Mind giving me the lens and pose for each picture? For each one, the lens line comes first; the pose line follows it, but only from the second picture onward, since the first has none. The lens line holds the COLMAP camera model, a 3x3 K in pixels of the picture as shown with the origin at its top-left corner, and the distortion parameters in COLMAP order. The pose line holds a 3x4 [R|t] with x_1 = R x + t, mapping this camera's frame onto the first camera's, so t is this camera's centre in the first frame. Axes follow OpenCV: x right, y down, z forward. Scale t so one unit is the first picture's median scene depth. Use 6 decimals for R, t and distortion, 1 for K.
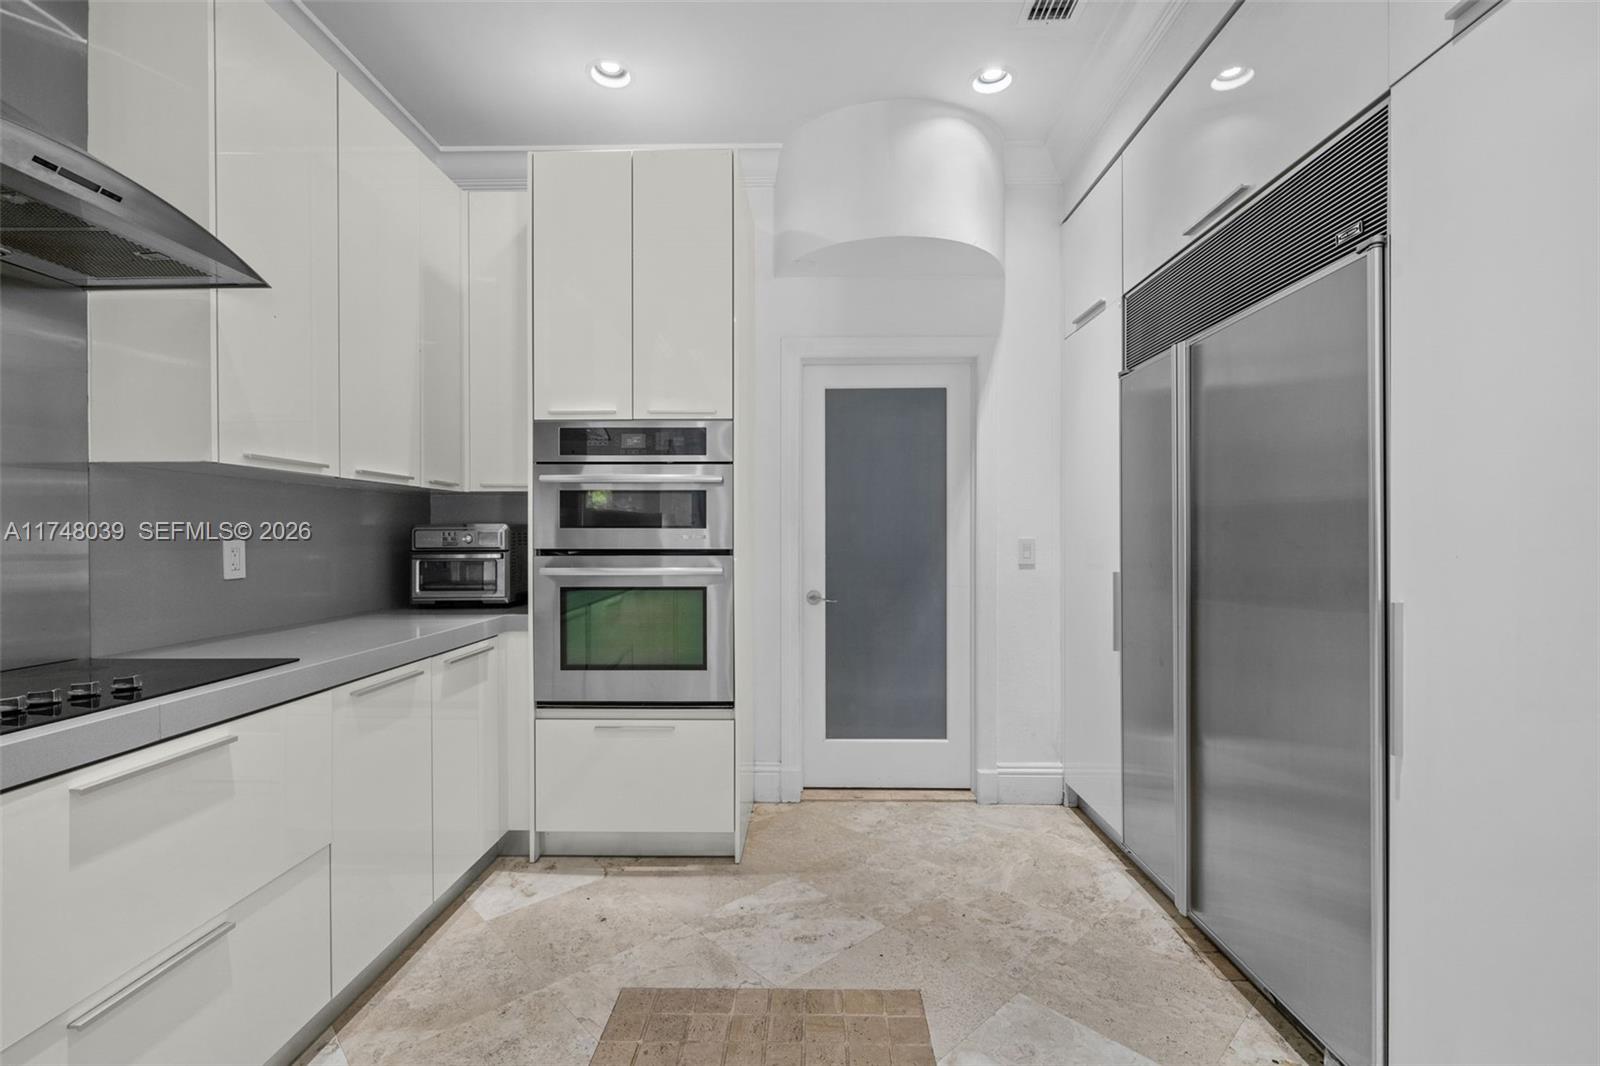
lens RADIAL K [[705.6, 0, 802.1], [0, 705.6, 534.6], [0, 0, 1]] dist [-0.001971, 0.000246]
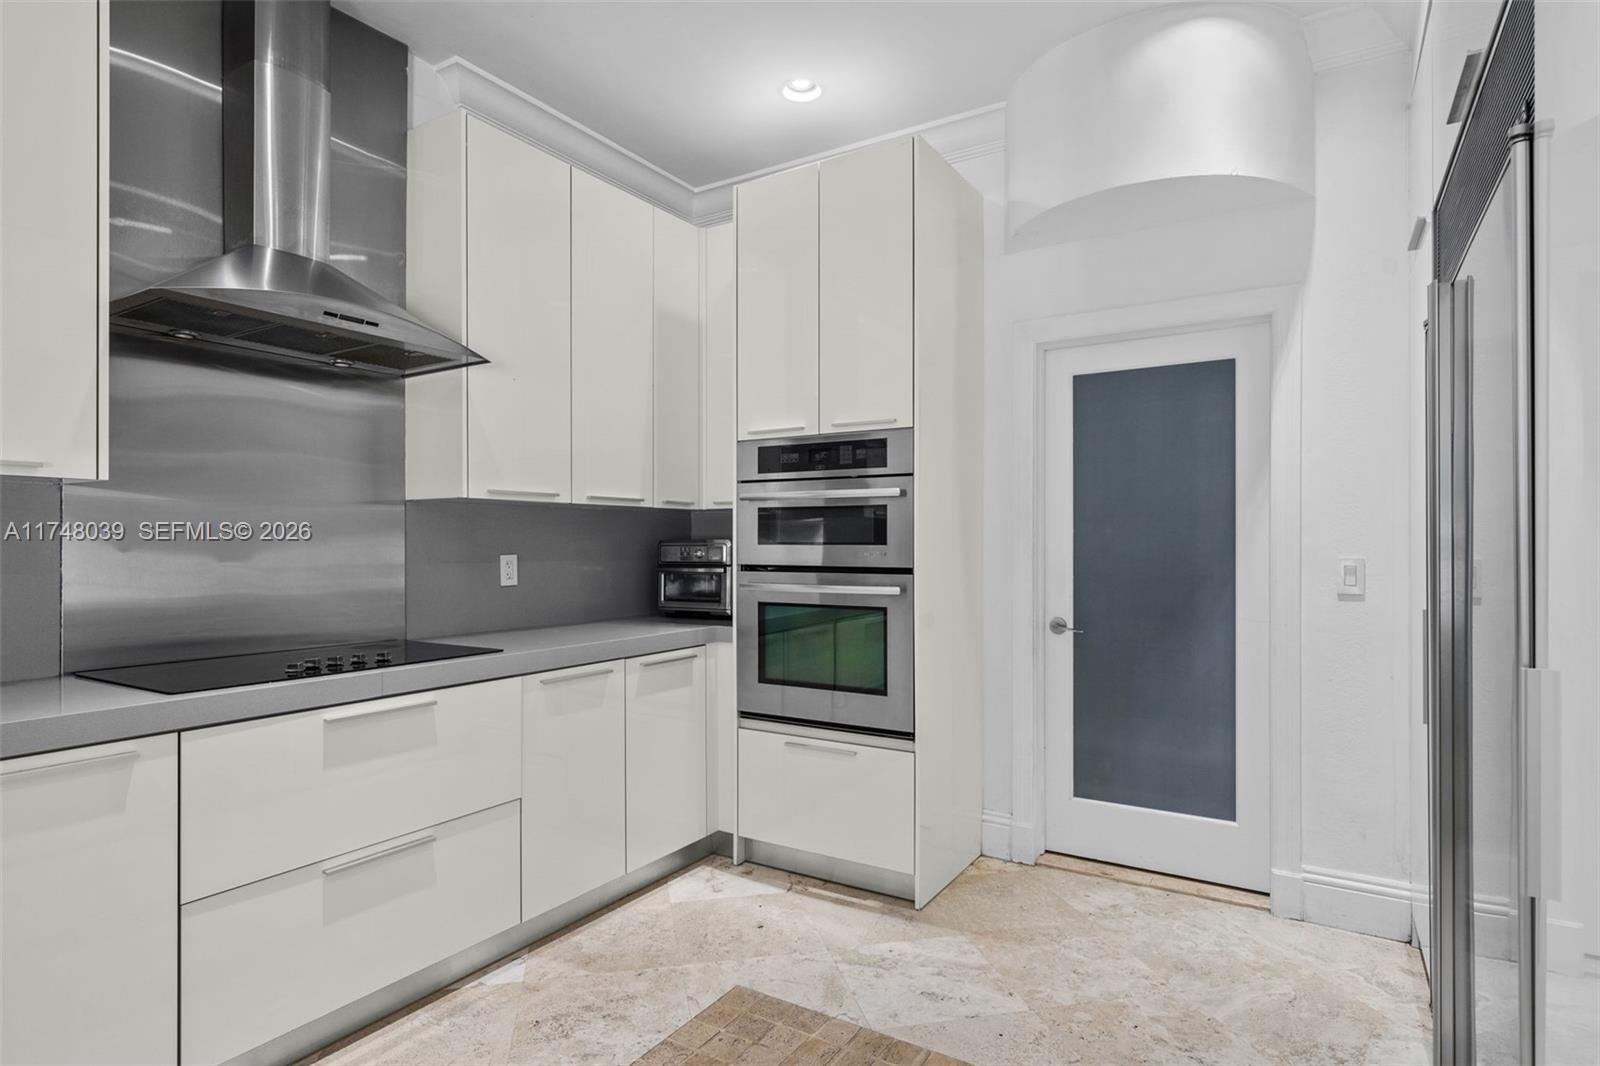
lens RADIAL K [[846.1, 0, 800.1], [0, 846.1, 538.0], [0, 0, 1]] dist [-0.001831, 0.000448]
pose [[0.857284, -0.002095, -0.514839, 0.348010], [-0.000715, 0.999986, -0.005260, -0.012424], [0.514843, 0.004877, 0.857271, -0.026336]]
